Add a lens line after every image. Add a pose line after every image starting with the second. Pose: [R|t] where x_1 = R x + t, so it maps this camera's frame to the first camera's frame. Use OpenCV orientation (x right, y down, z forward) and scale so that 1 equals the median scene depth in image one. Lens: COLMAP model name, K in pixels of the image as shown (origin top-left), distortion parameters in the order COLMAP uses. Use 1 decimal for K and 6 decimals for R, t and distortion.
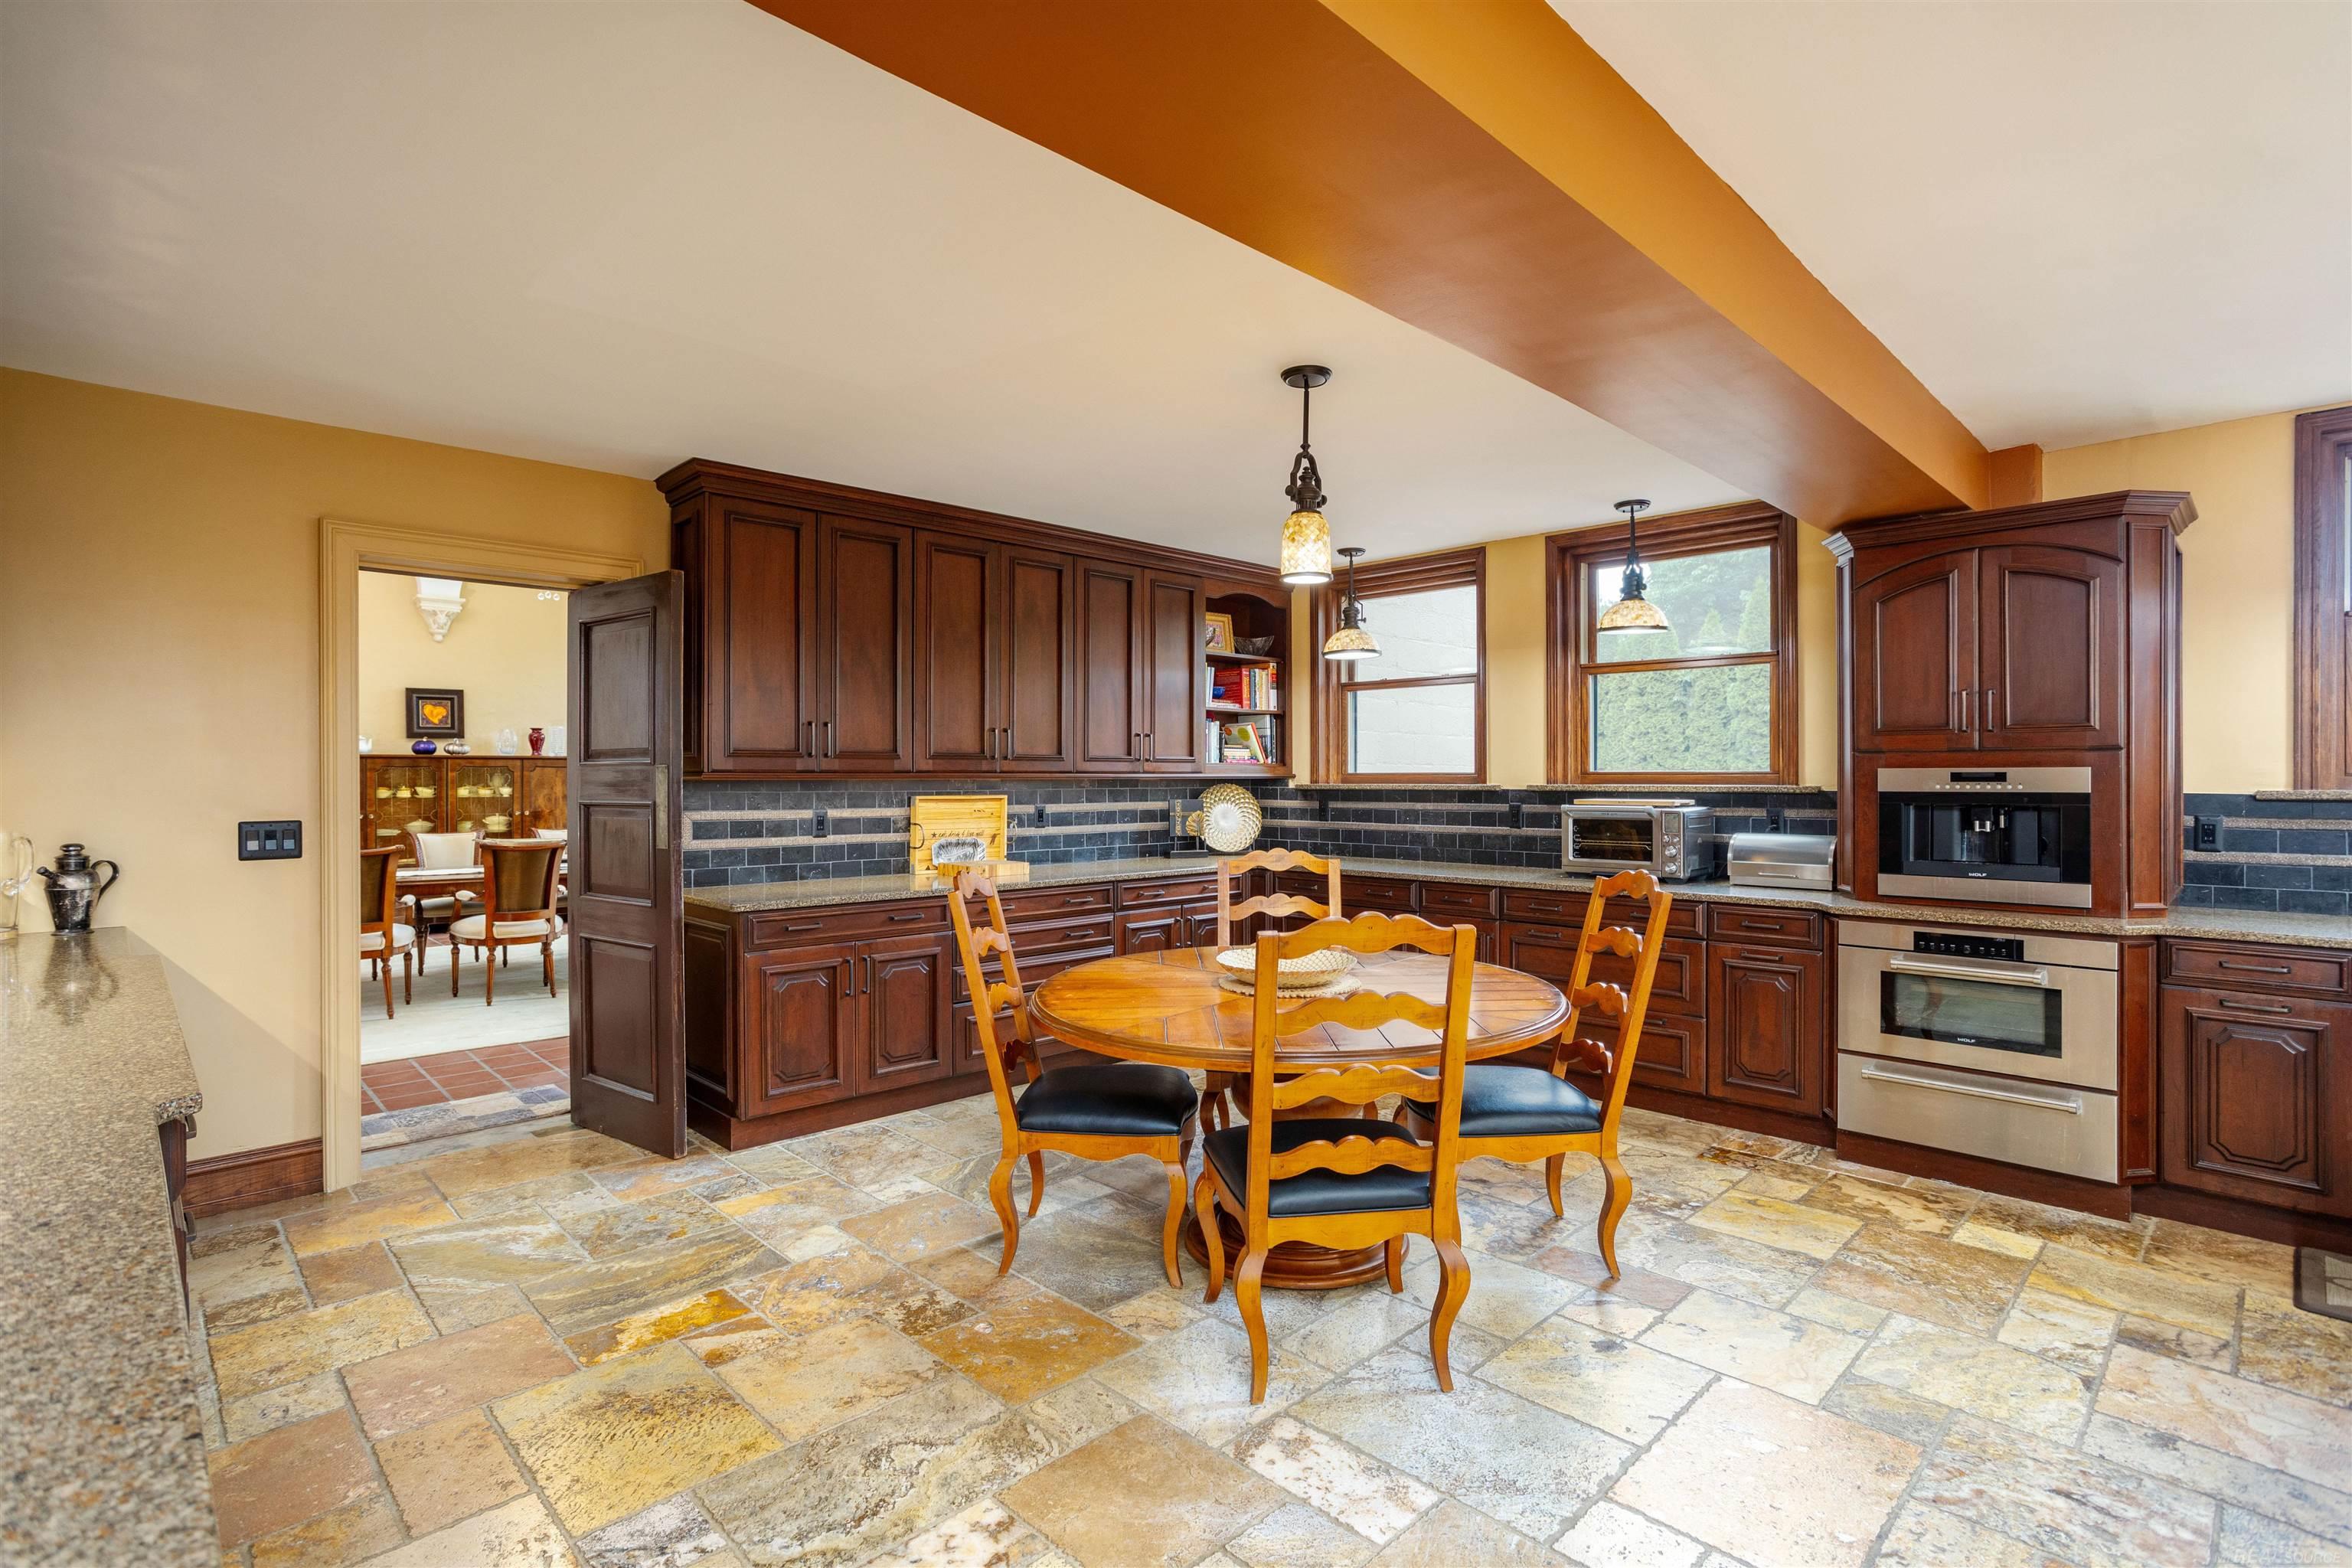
lens RADIAL K [[1121.9, 0, 1189.5], [0, 1121.9, 772.6], [0, 0, 1]] dist [-0.052001, 0.033537]
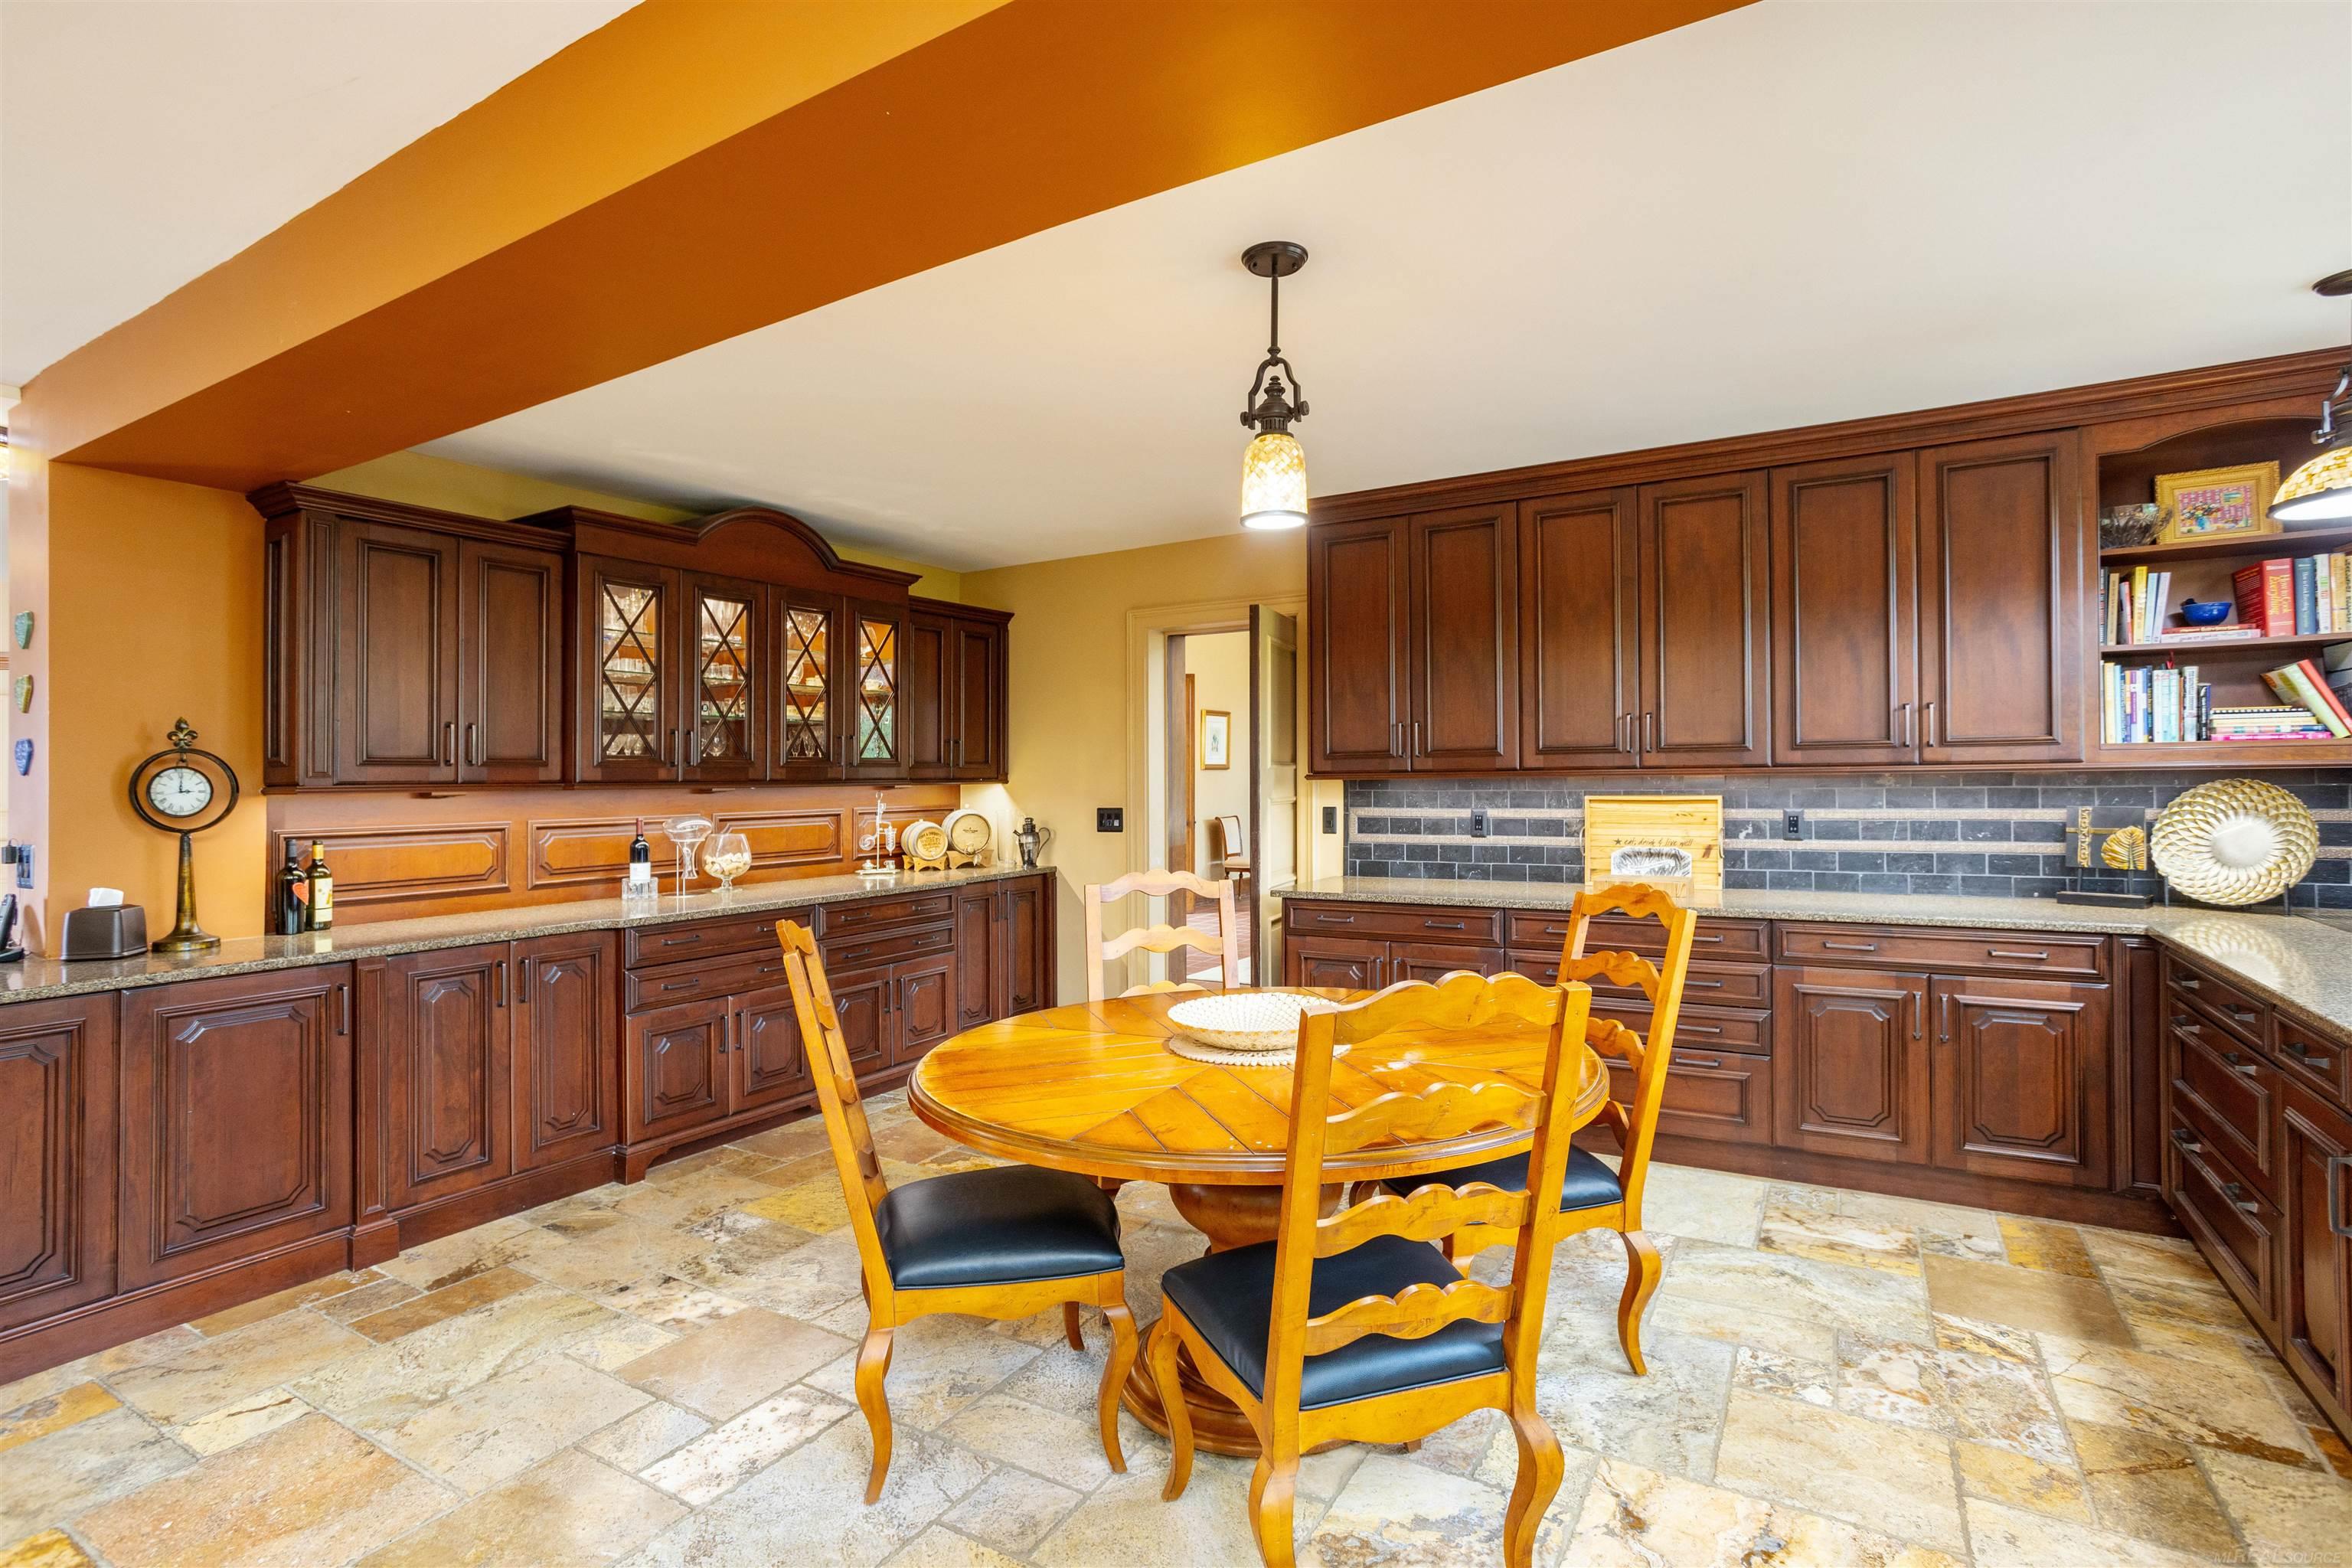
lens RADIAL K [[1137.5, 0, 1162.8], [0, 1137.5, 763.6], [0, 0, 1]] dist [-0.047721, 0.026839]
pose [[0.252136, -0.015955, -0.967560, 0.615868], [0.016455, 0.999790, -0.012199, 0.001408], [0.967552, -0.012845, 0.252346, 0.535910]]
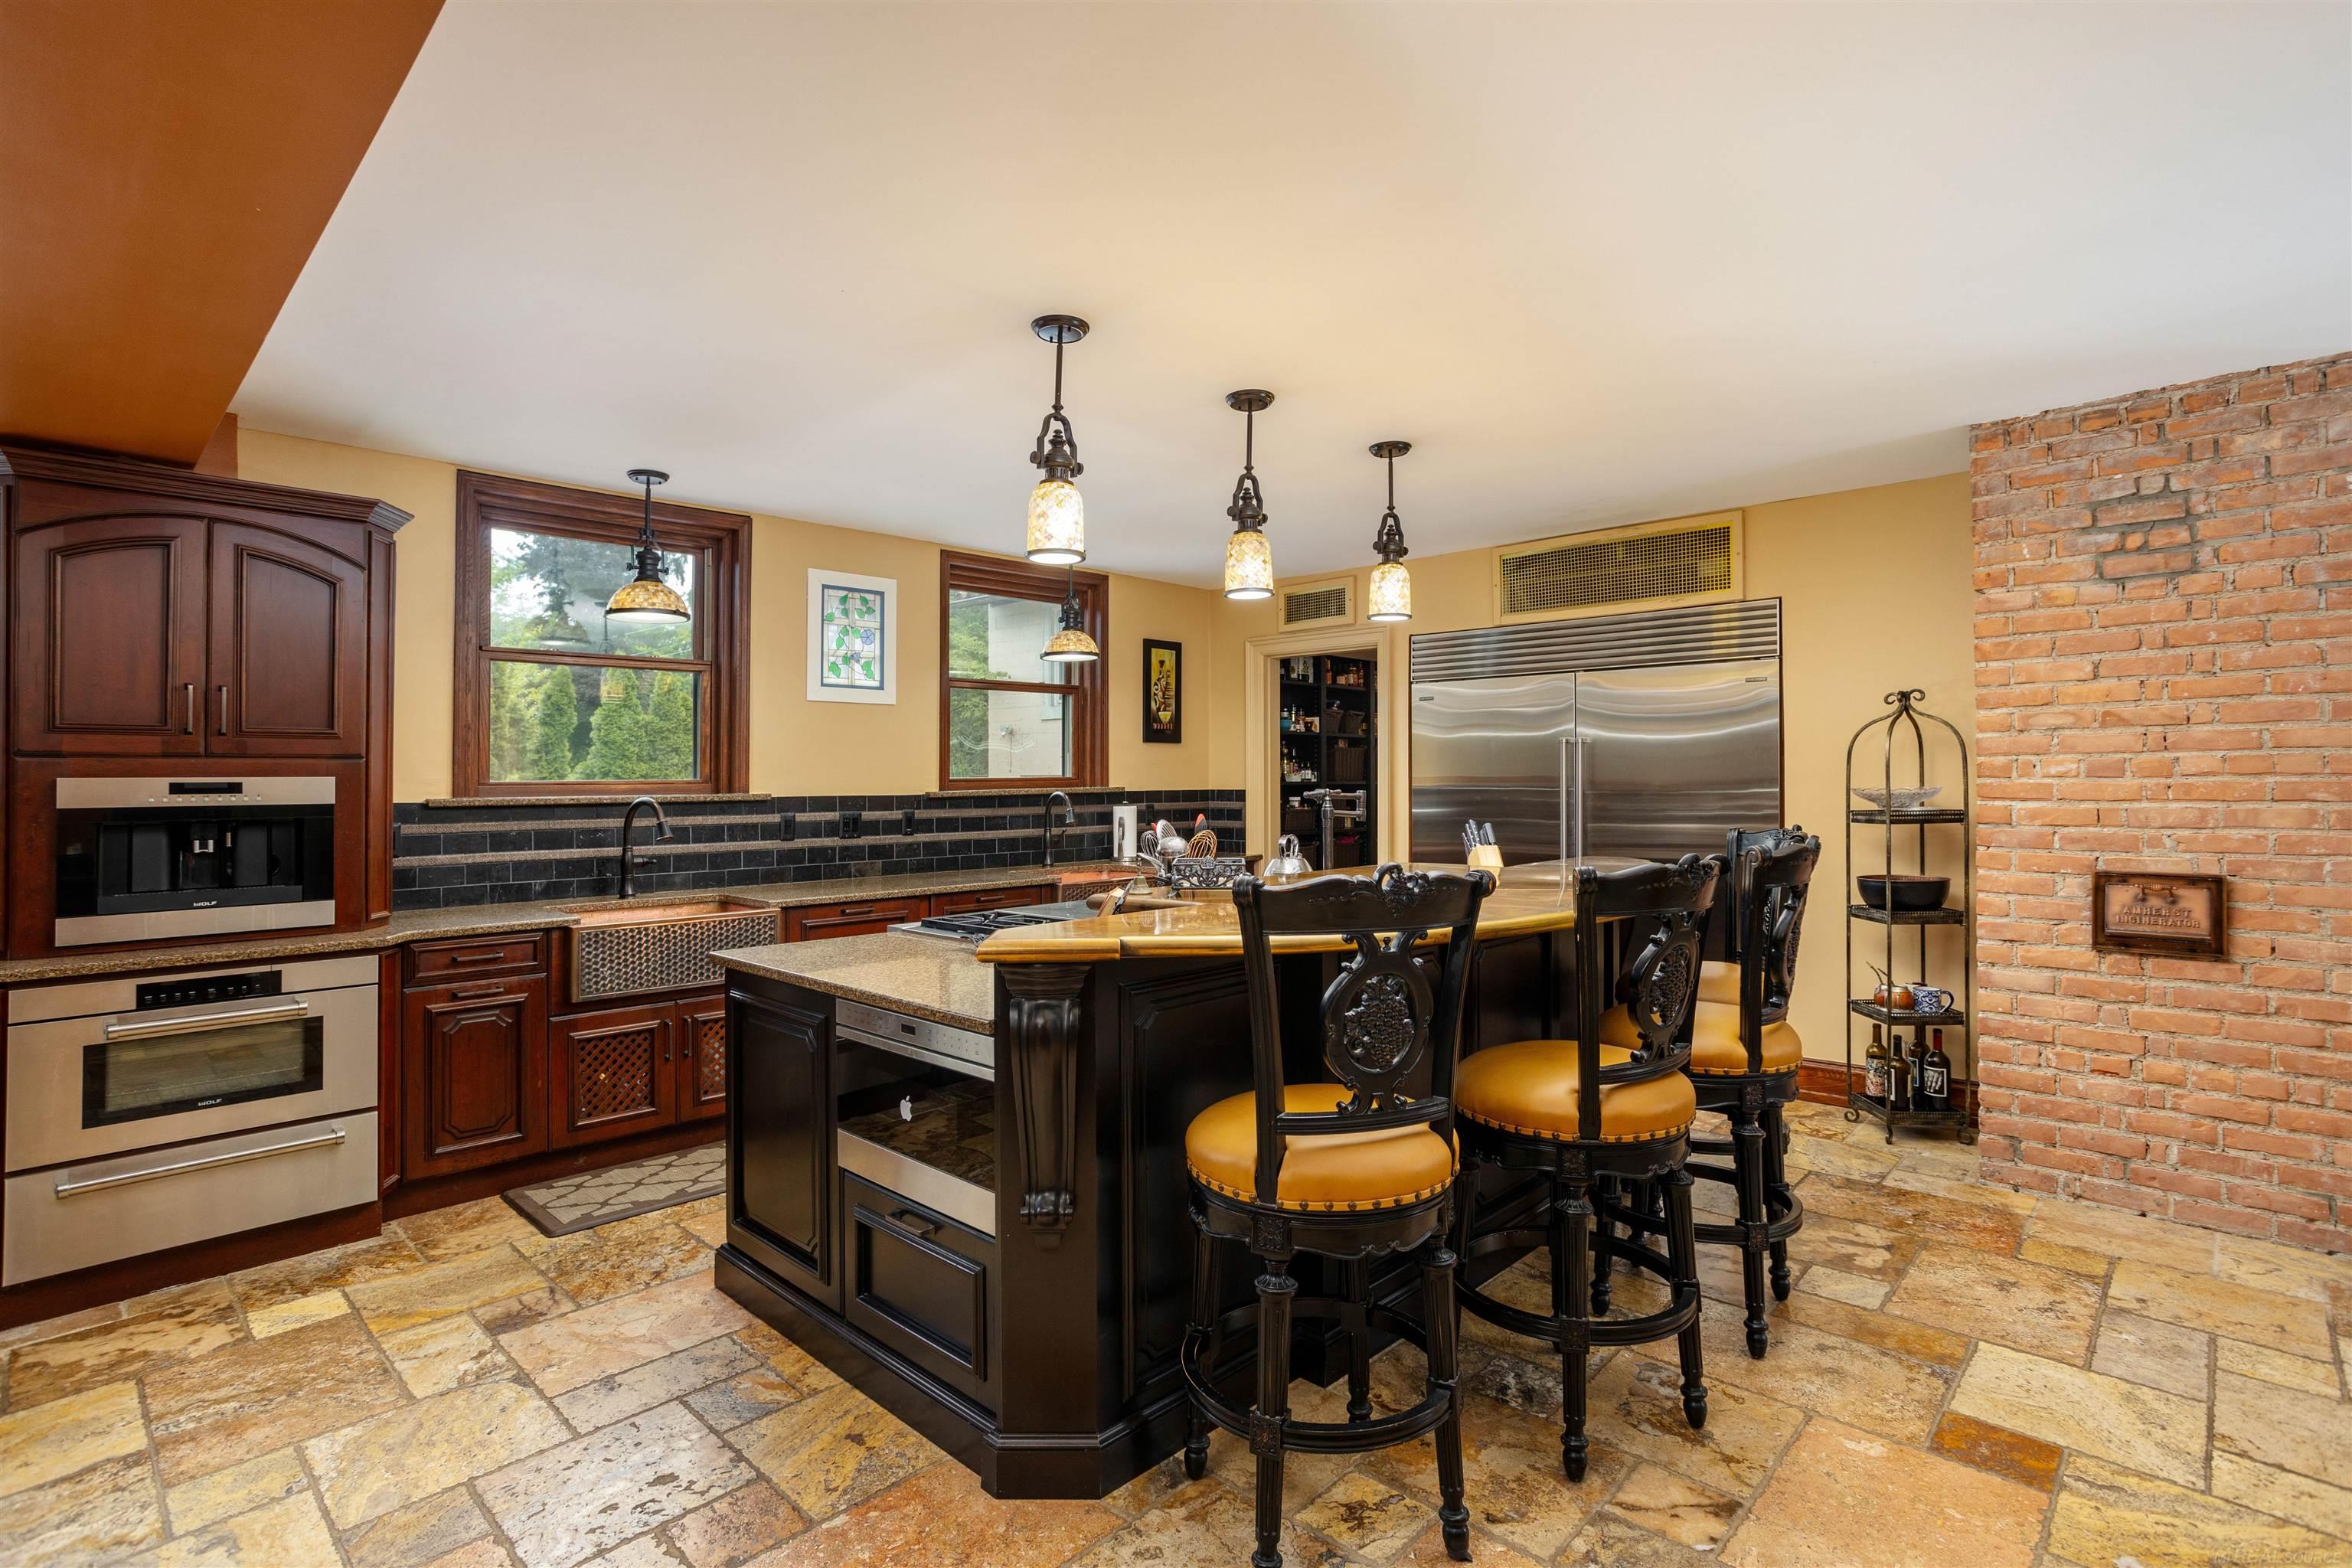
lens RADIAL K [[1137.5, 0, 1162.8], [0, 1137.5, 763.6], [0, 0, 1]] dist [-0.047721, 0.026839]
pose [[-0.023178, 0.016370, 0.999597, -0.129613], [0.005131, 0.999855, -0.016255, 0.002457], [-0.999718, 0.004753, -0.023258, 0.235296]]
